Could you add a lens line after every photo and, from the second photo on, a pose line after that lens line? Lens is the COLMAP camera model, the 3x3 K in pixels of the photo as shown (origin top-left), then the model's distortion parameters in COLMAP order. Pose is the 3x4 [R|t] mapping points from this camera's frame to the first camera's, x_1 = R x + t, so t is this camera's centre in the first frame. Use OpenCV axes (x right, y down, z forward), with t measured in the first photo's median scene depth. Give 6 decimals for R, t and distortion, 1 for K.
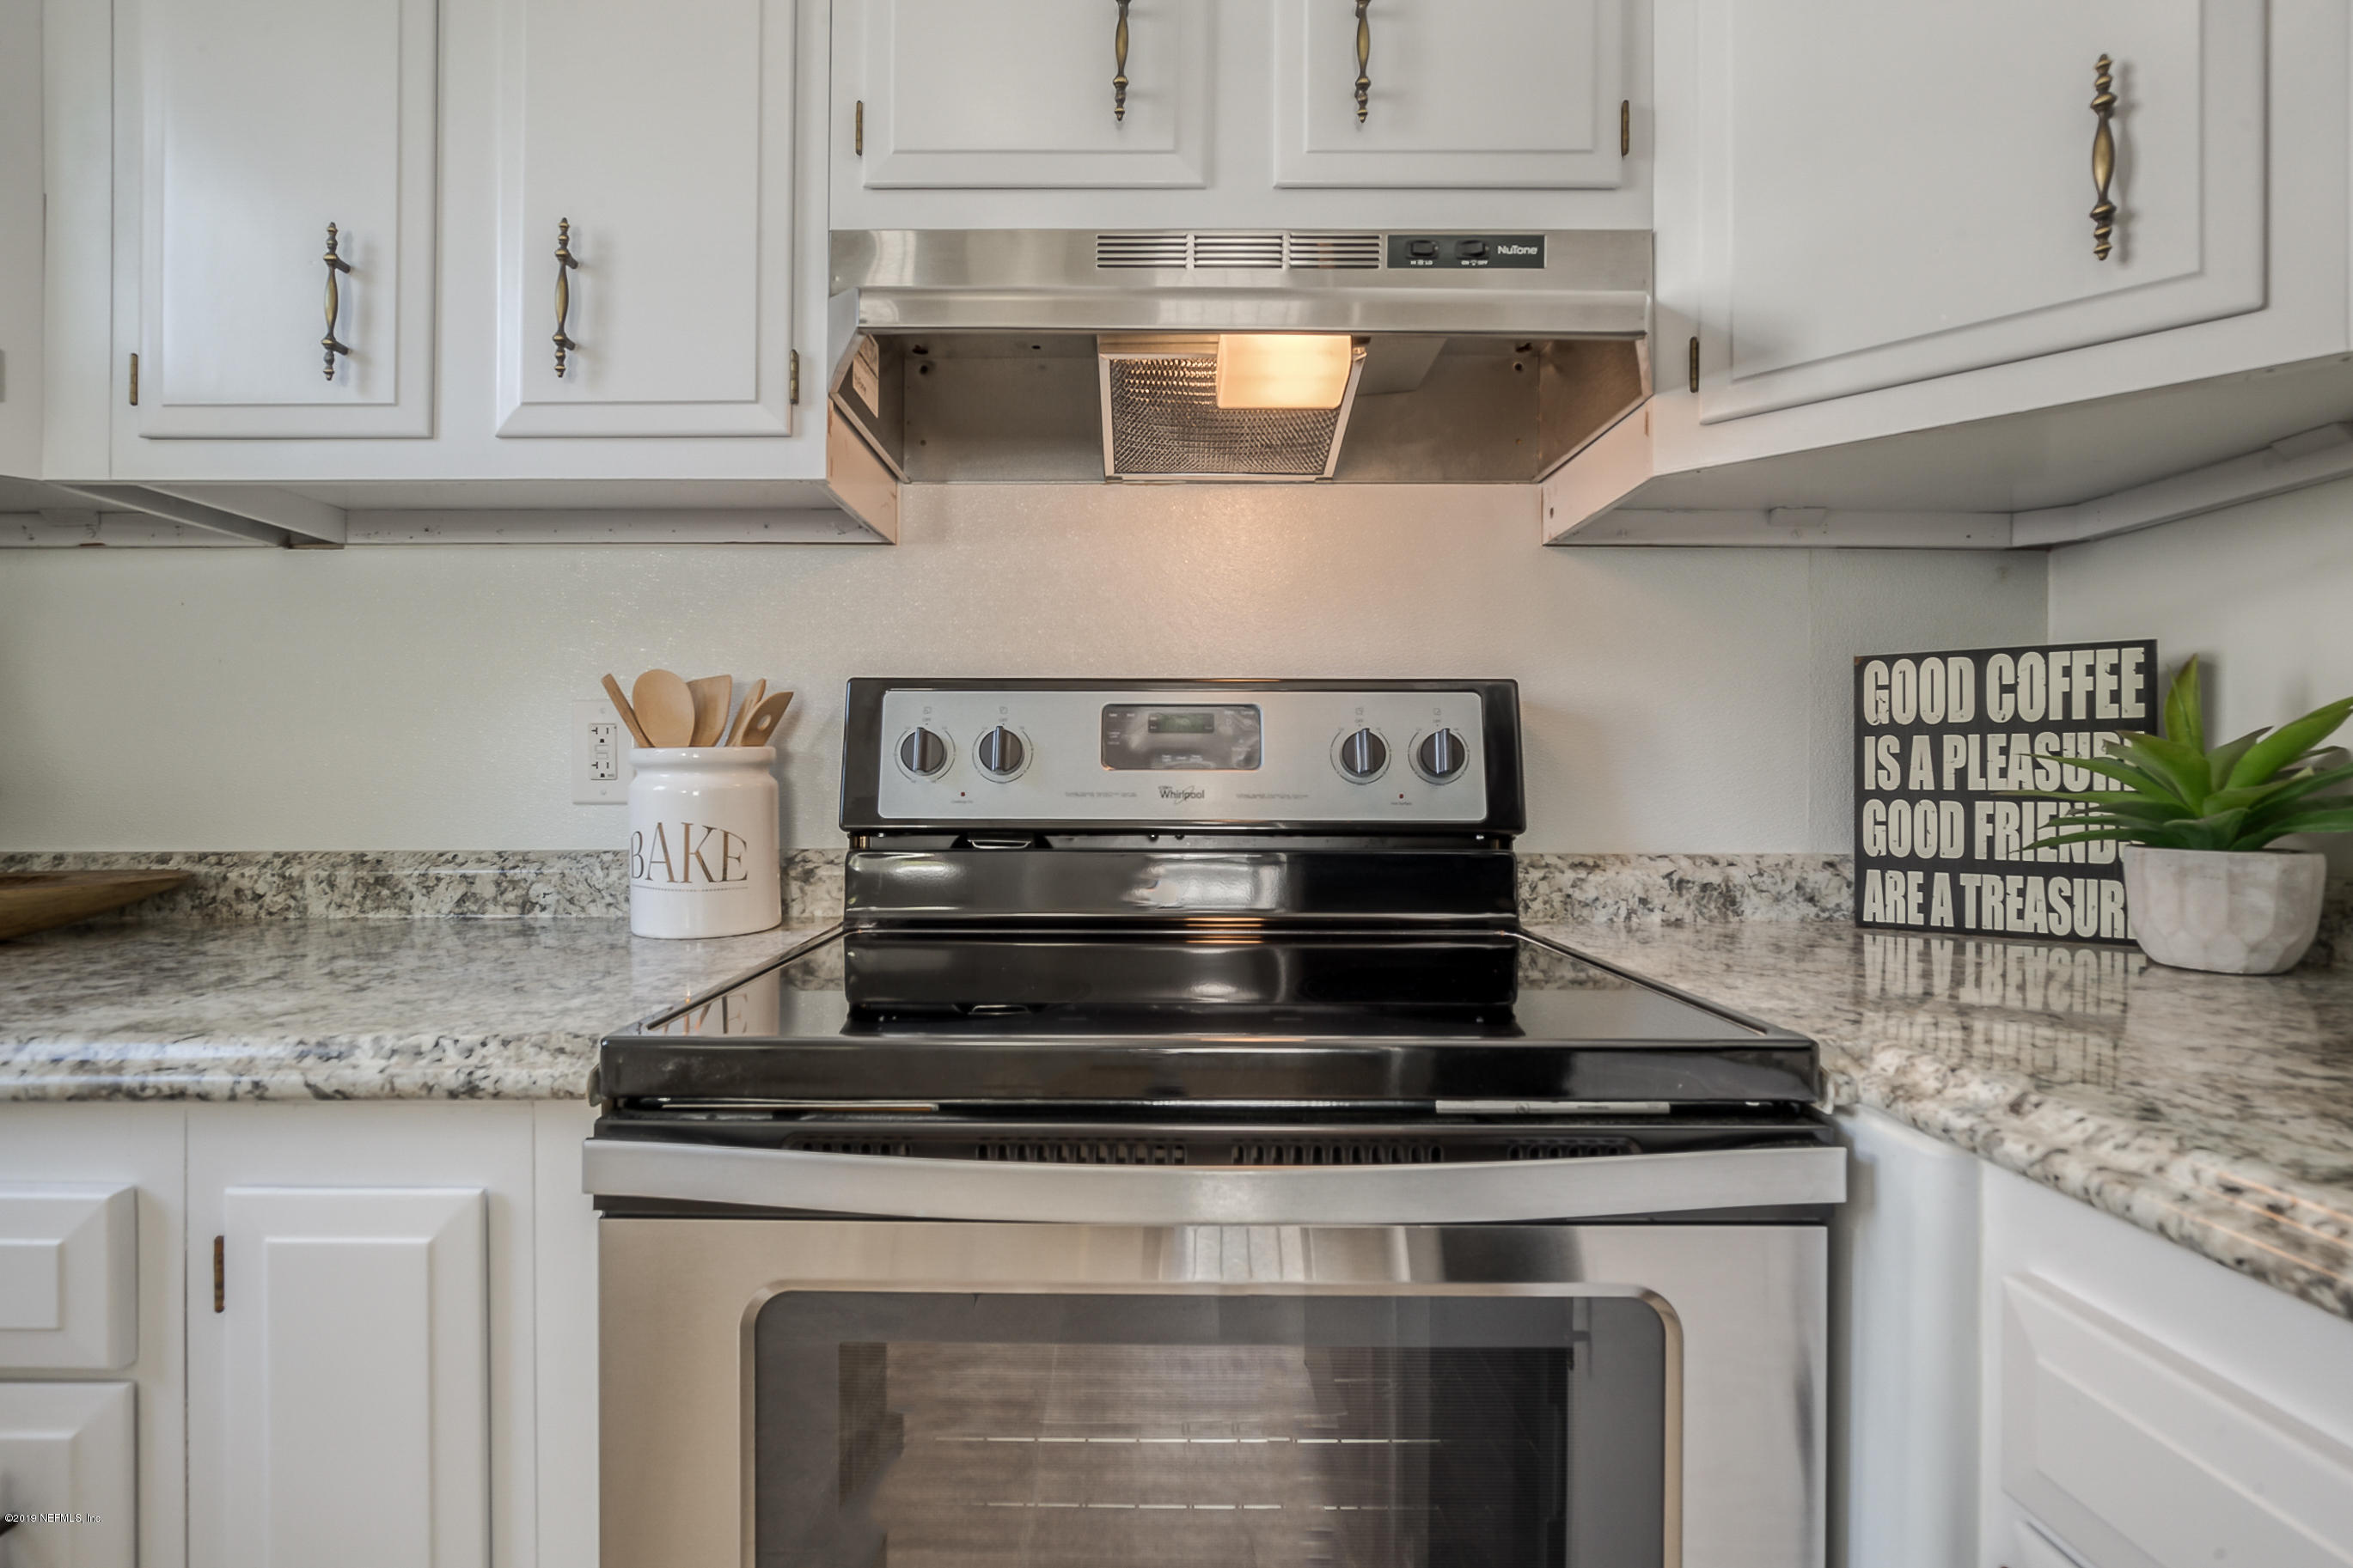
lens RADIAL K [[1104.0, 0, 1176.5], [0, 1104.0, 784.0], [0, 0, 1]] dist [-0.017156, 0.000305]
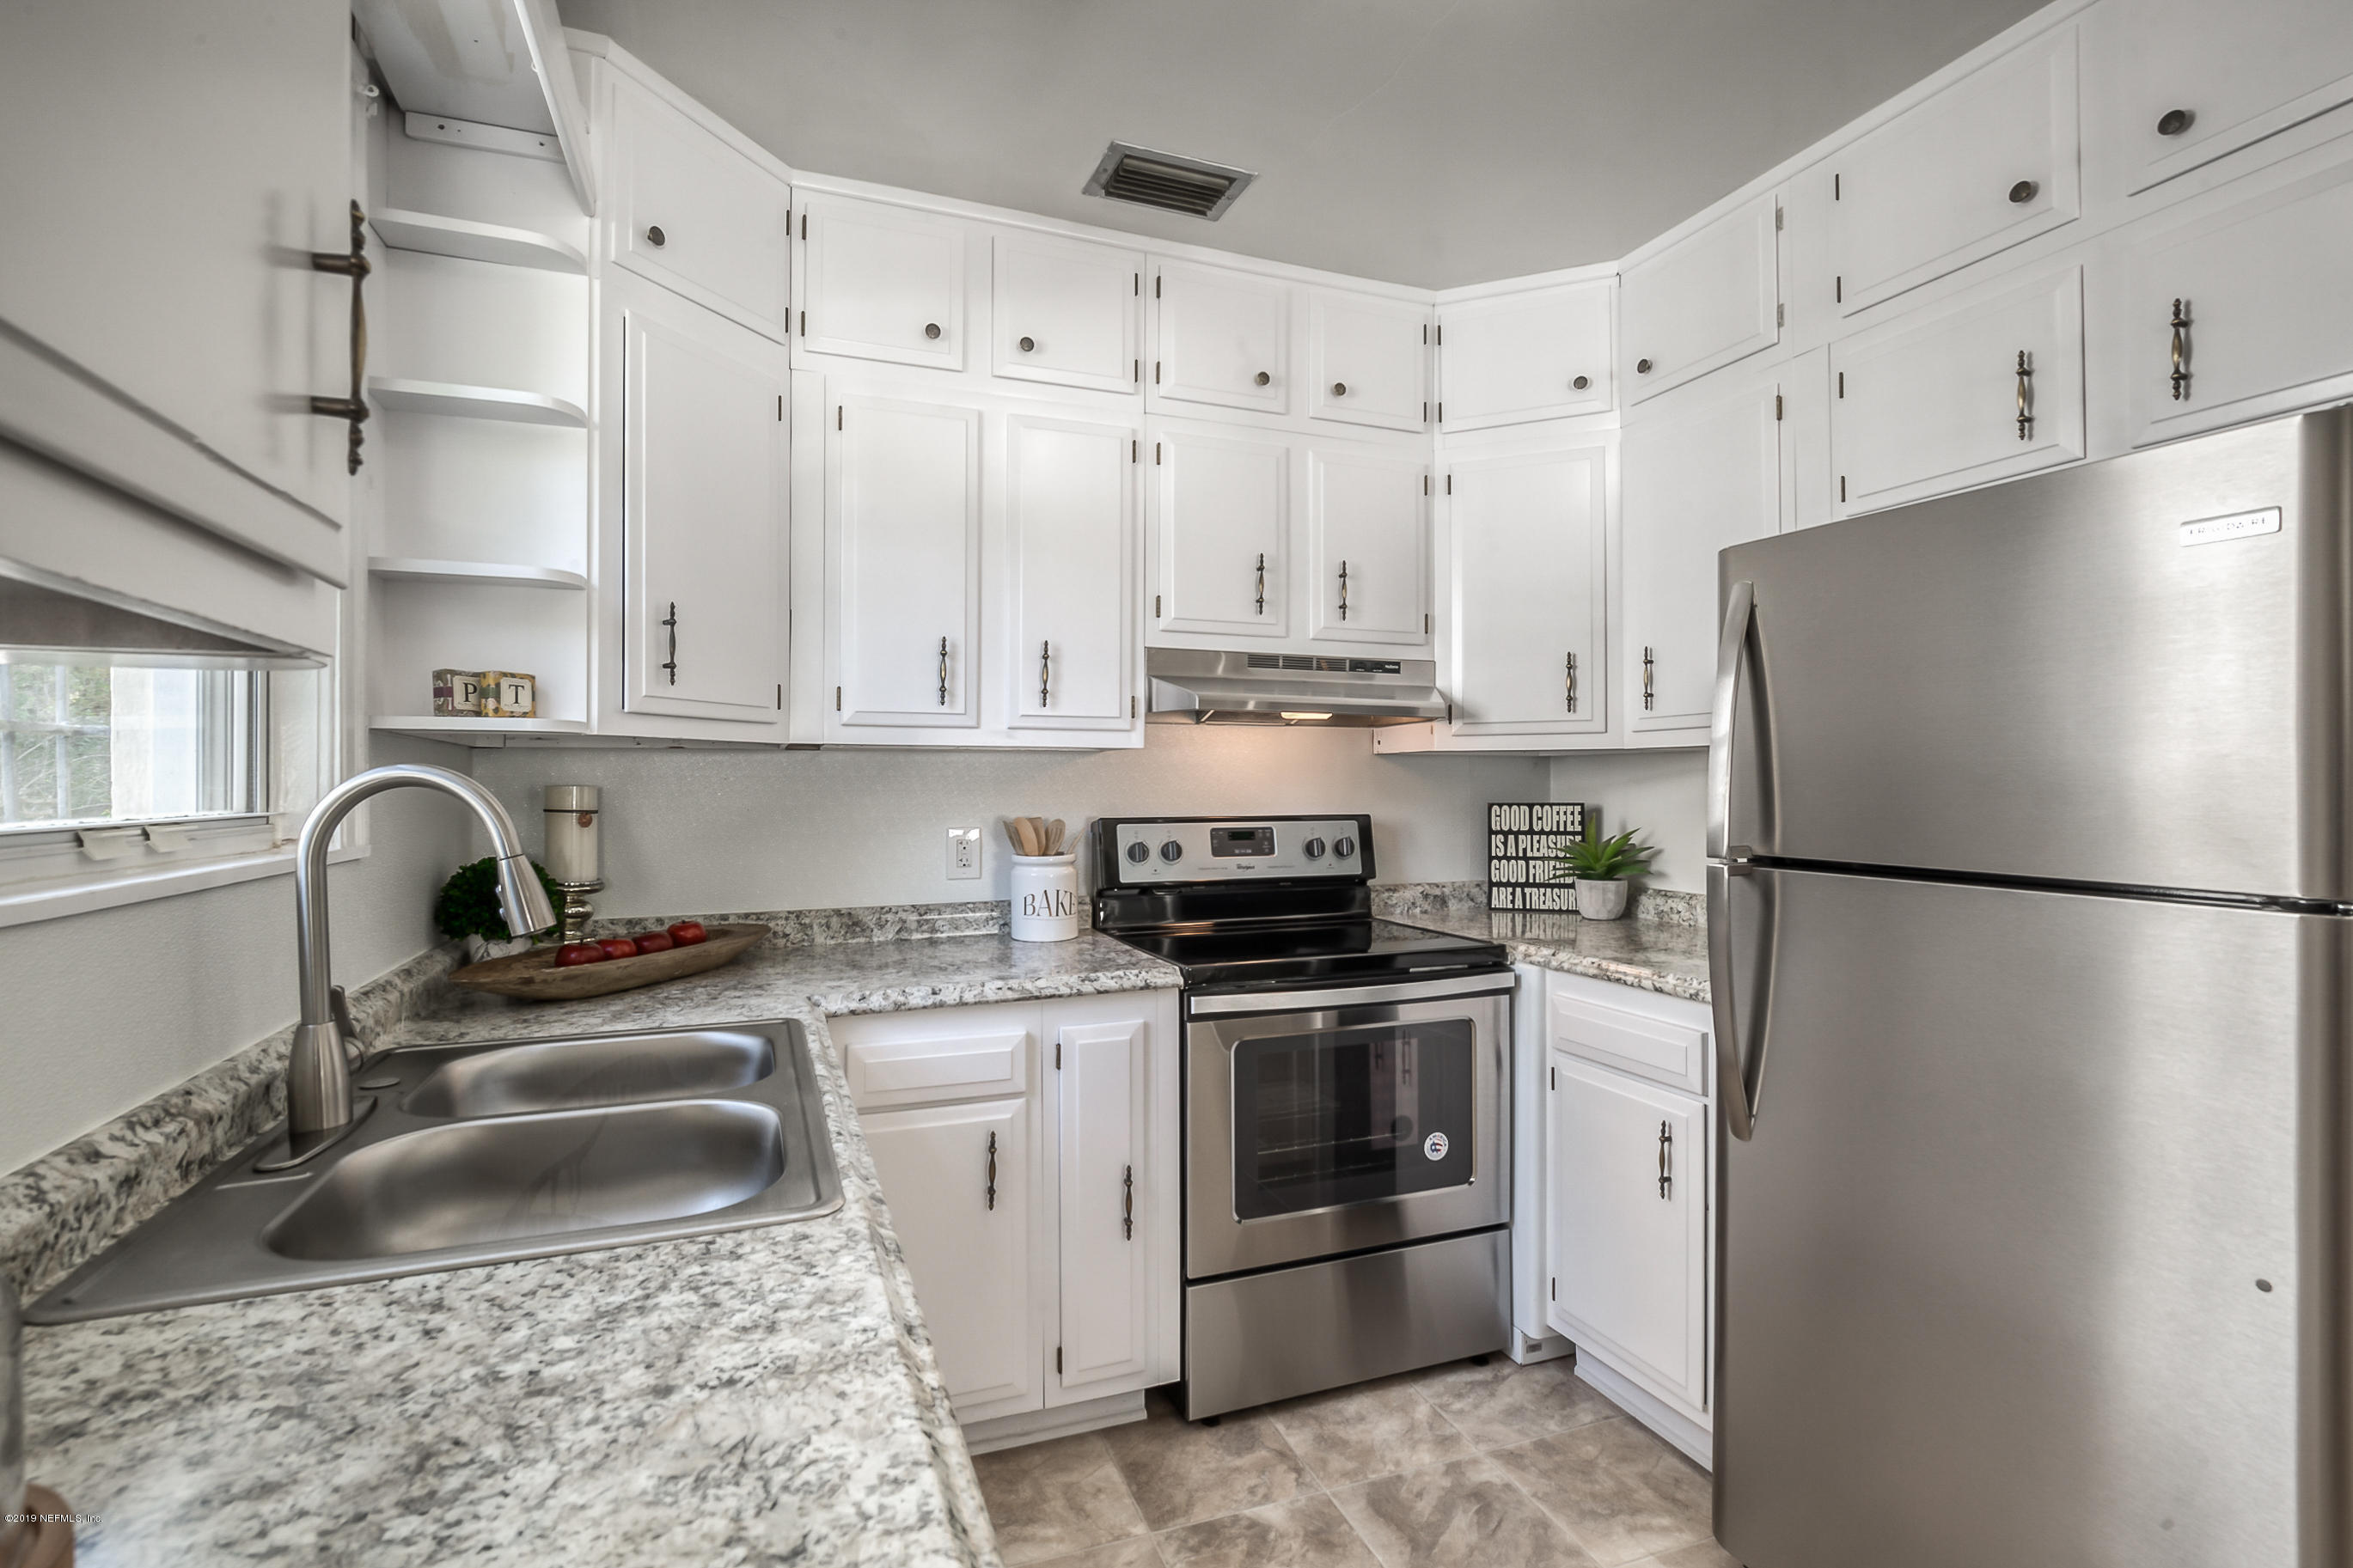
lens RADIAL K [[1083.4, 0, 1176.5], [0, 1083.4, 784.0], [0, 0, 1]] dist [-0.042389, 0.000044]
pose [[0.936433, -0.008032, 0.350756, -0.969440], [0.008210, 0.999966, 0.000979, -0.176940], [-0.350751, 0.001963, 0.936467, -1.127830]]
